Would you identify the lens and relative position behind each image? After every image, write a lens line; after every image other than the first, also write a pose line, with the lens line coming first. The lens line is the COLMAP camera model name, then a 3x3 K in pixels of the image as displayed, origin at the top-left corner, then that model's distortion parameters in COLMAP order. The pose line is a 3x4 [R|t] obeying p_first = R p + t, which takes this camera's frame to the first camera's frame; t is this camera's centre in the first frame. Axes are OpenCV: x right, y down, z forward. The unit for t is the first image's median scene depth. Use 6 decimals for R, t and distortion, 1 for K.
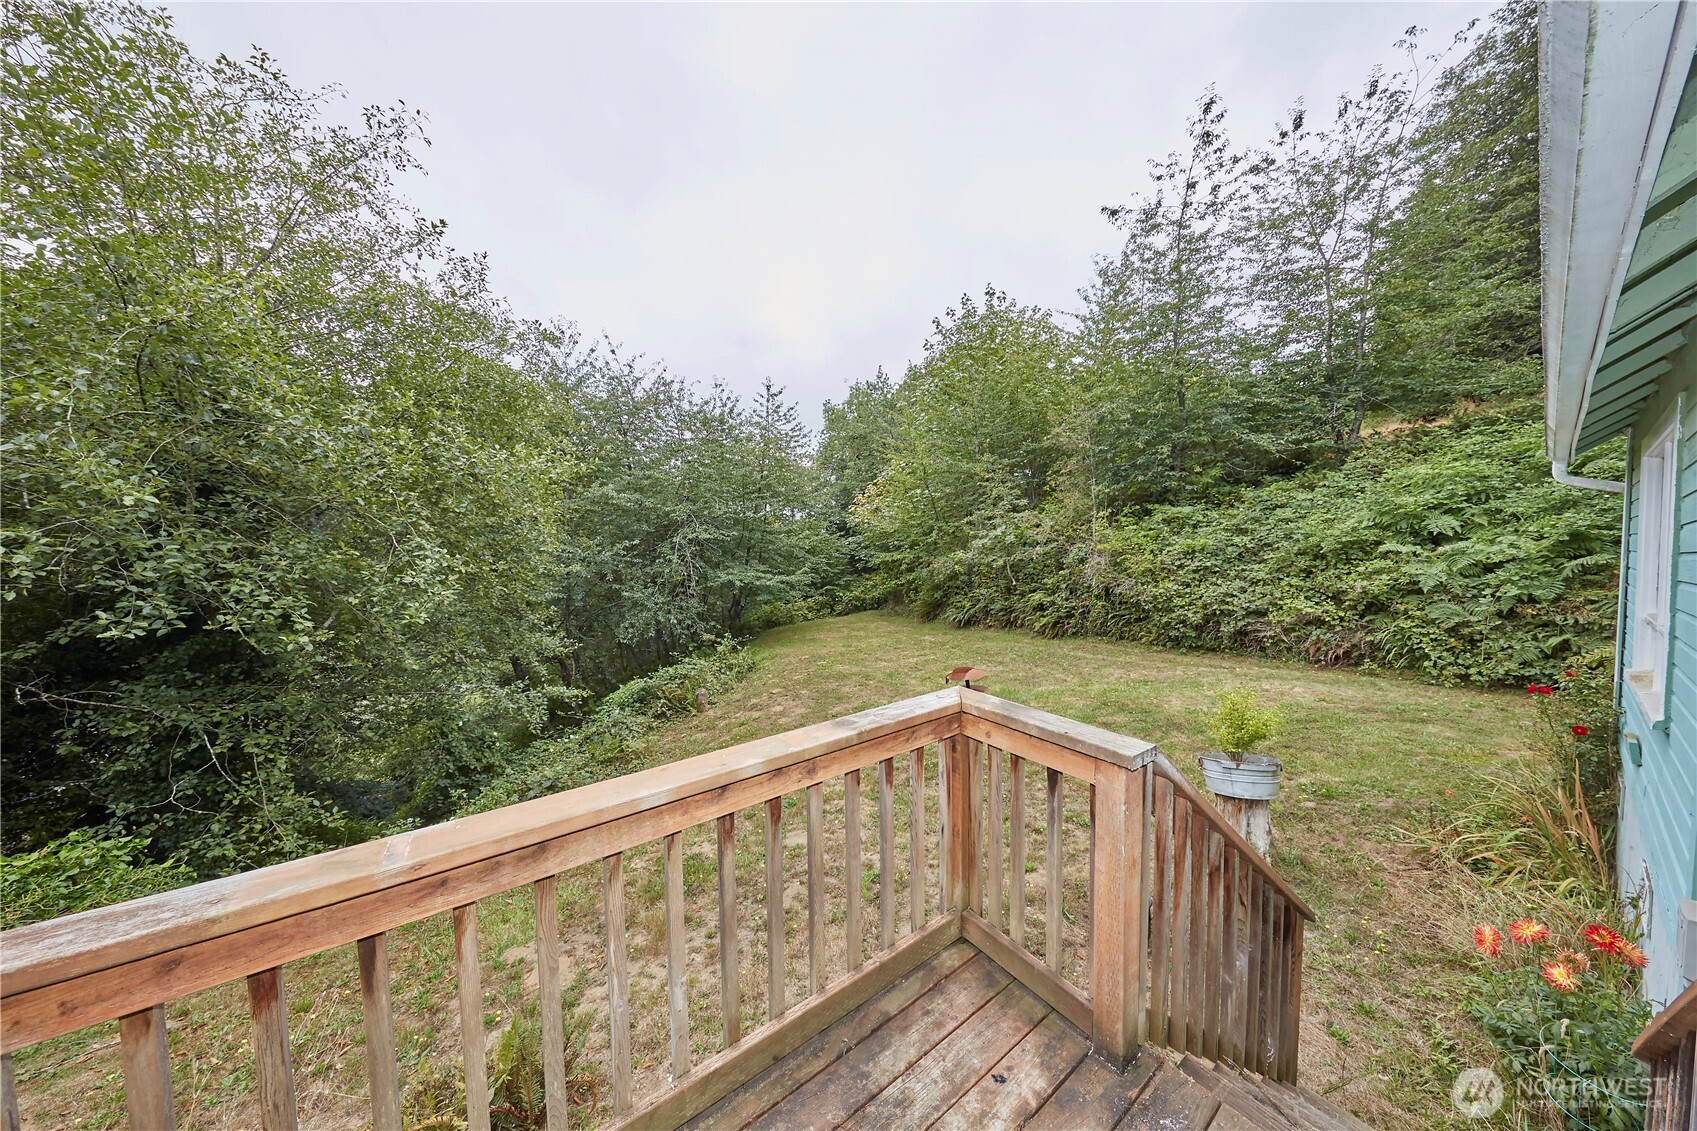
lens RADIAL K [[539.2, 0, 855.4], [0, 539.2, 562.9], [0, 0, 1]] dist [0.008522, 0.000096]
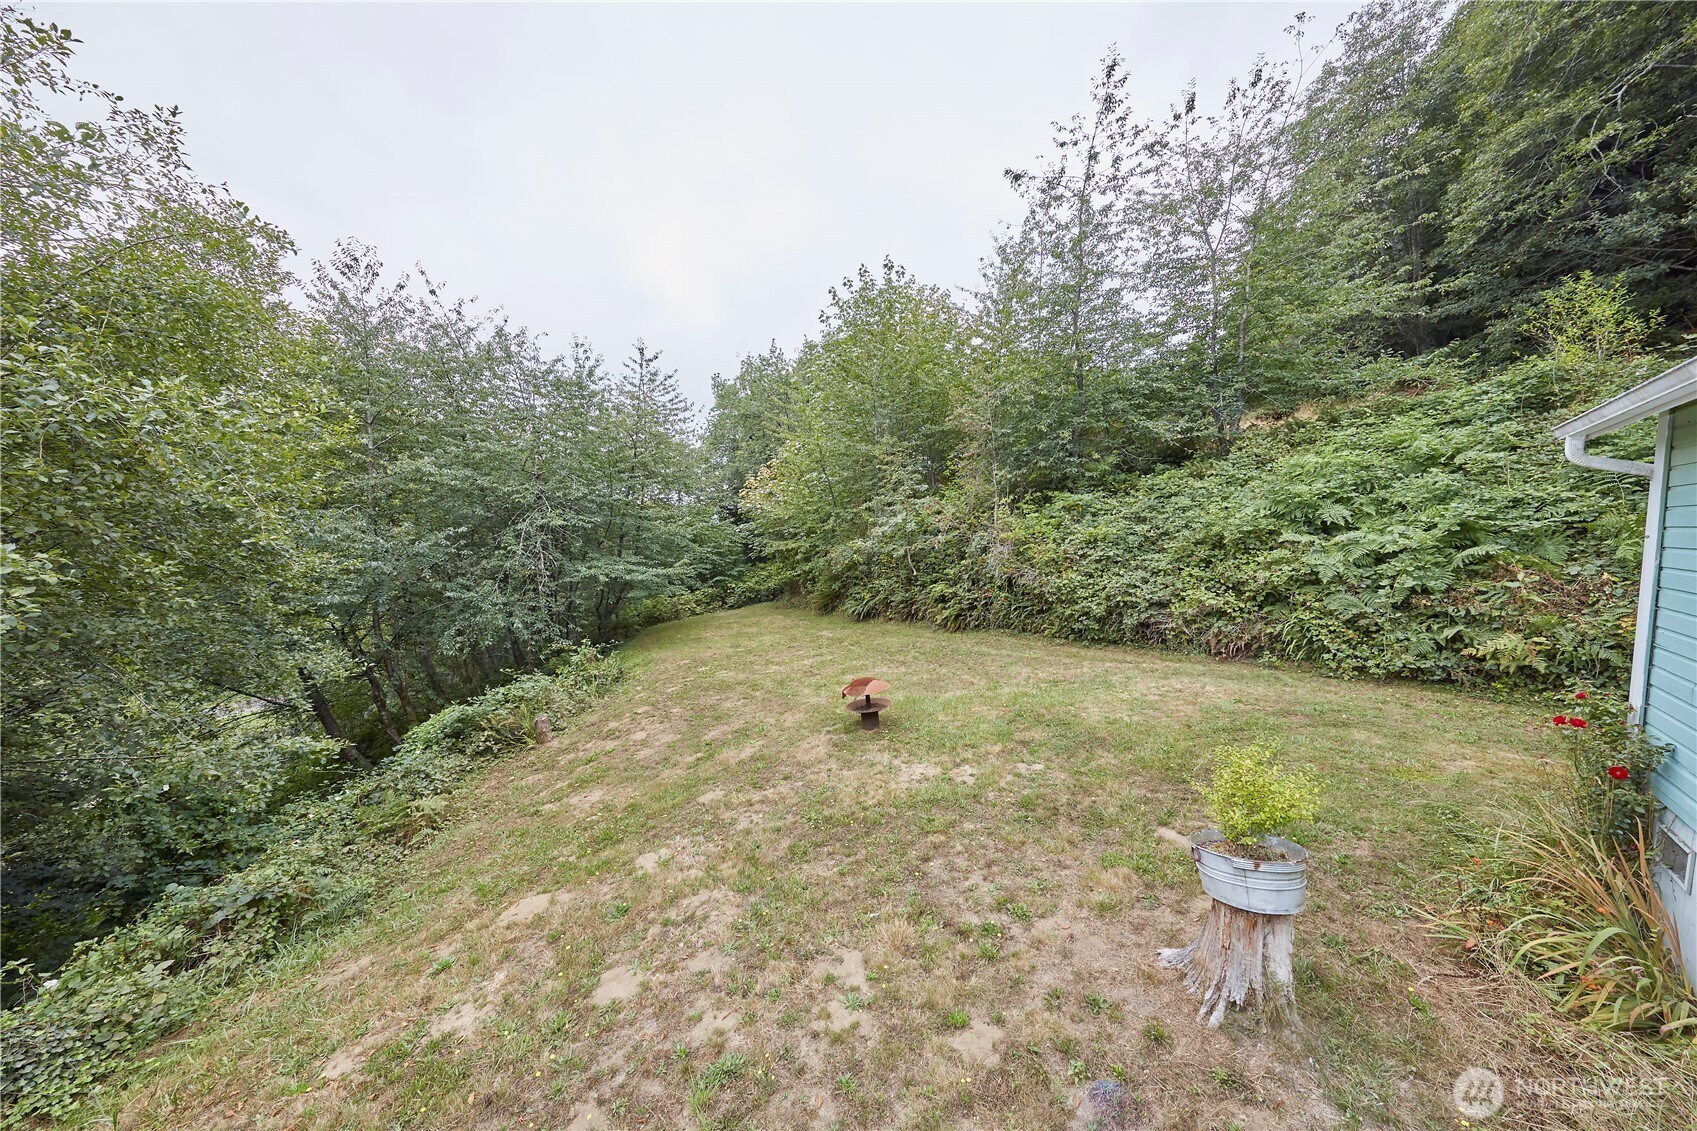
lens RADIAL K [[539.2, 0, 858.1], [0, 539.2, 570.2], [0, 0, 1]] dist [0.008522, 0.000096]
pose [[0.982176, -0.013514, 0.187479, 0.023339], [0.006271, 0.999213, 0.039175, -0.007062], [-0.187861, -0.037301, 0.981487, 0.112444]]
